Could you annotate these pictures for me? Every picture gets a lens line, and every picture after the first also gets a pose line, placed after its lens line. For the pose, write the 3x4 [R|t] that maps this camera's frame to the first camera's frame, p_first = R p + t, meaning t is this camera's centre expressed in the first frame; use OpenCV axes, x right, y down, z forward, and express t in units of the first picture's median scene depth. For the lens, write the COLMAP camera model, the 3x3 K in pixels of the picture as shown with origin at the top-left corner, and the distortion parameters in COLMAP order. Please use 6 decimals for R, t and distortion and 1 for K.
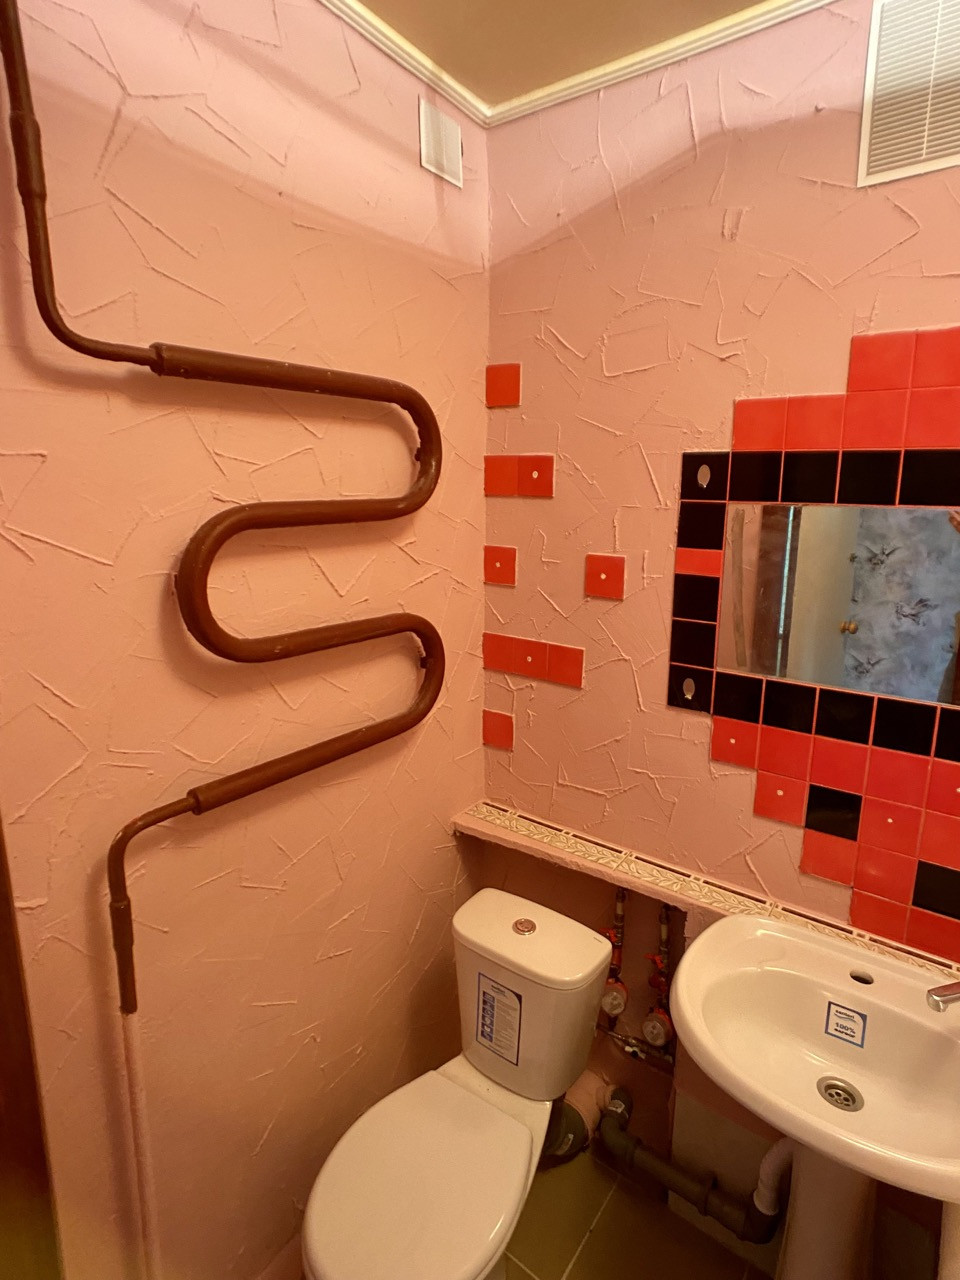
lens RADIAL K [[658.7, 0, 480.1], [0, 658.7, 614.8], [0, 0, 1]] dist [-0.043688, 0.010469]
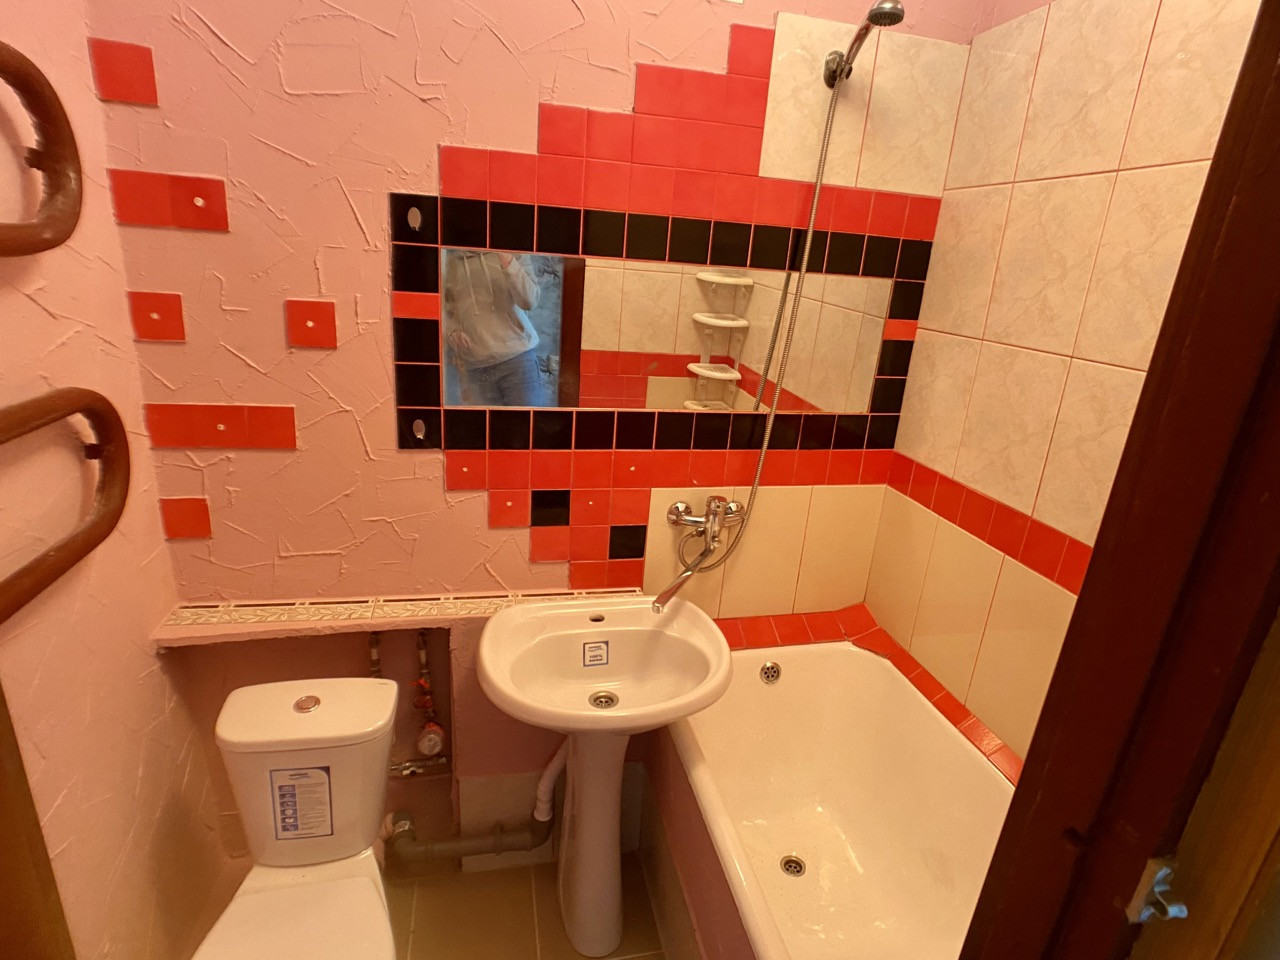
lens RADIAL K [[658.7, 0, 641.8], [0, 658.7, 472.2], [0, 0, 1]] dist [-0.043688, 0.010469]
pose [[0.652249, -0.202375, 0.730490, -0.231815], [0.074693, 0.976170, 0.203746, -0.007259], [-0.754316, -0.078331, 0.651822, 0.042814]]
